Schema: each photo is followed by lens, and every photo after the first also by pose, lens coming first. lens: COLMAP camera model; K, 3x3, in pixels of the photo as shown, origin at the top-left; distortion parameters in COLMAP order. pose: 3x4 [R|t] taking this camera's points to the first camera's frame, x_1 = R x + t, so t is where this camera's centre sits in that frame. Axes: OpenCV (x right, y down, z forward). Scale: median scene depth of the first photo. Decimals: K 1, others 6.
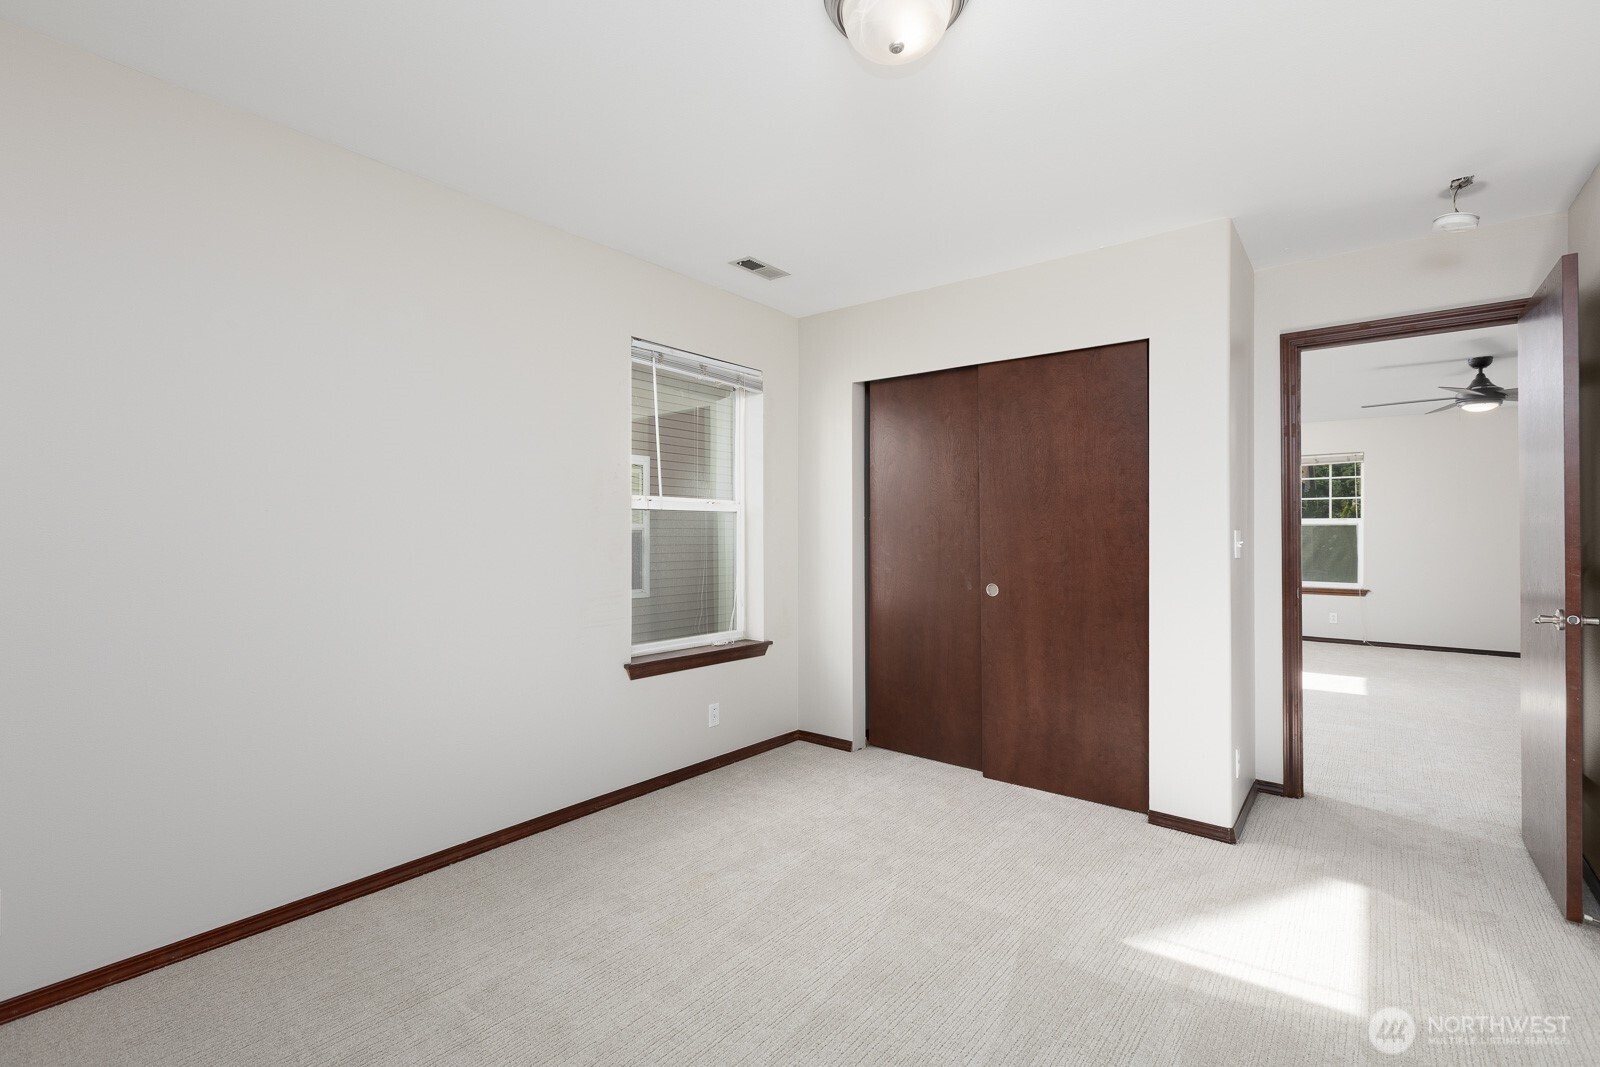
lens RADIAL K [[731.0, 0, 806.2], [0, 731.0, 528.3], [0, 0, 1]] dist [0.000644, 0.000150]
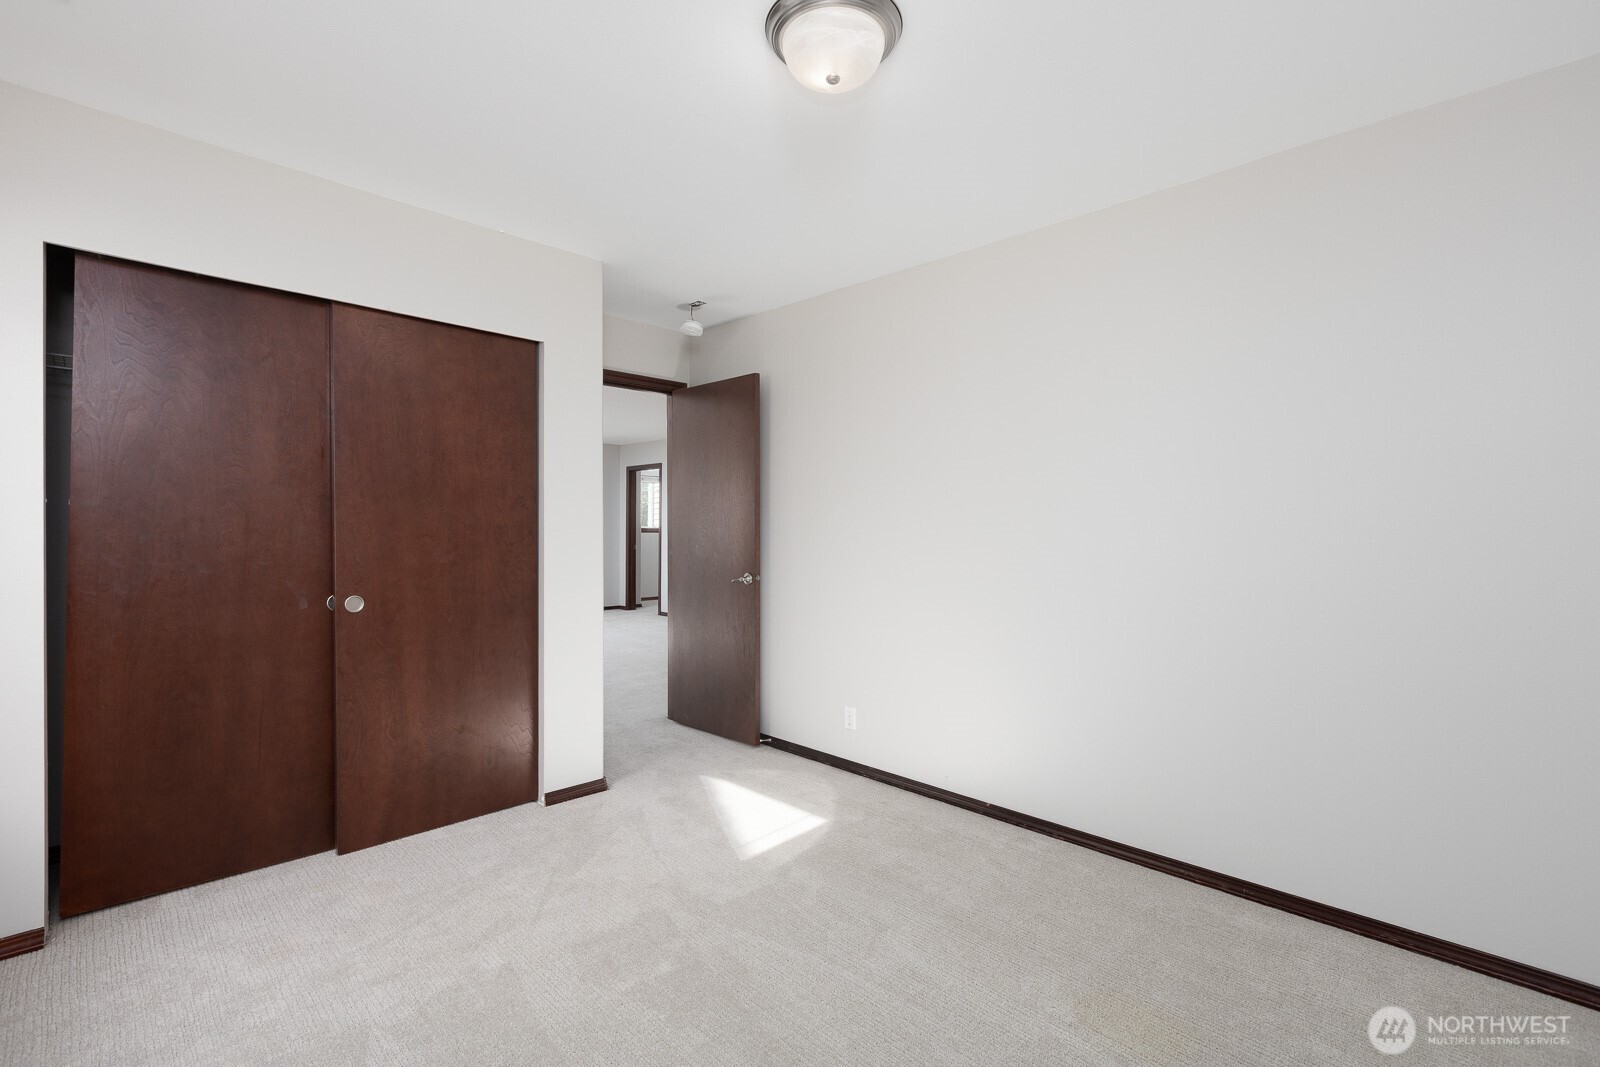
lens RADIAL K [[710.3, 0, 800.0], [0, 710.3, 533.5], [0, 0, 1]] dist [-0.000975, -0.000263]
pose [[0.097360, -0.003040, 0.995245, -0.460688], [-0.003809, 0.999987, 0.003427, 0.007026], [-0.995242, -0.004124, 0.097347, 0.490218]]
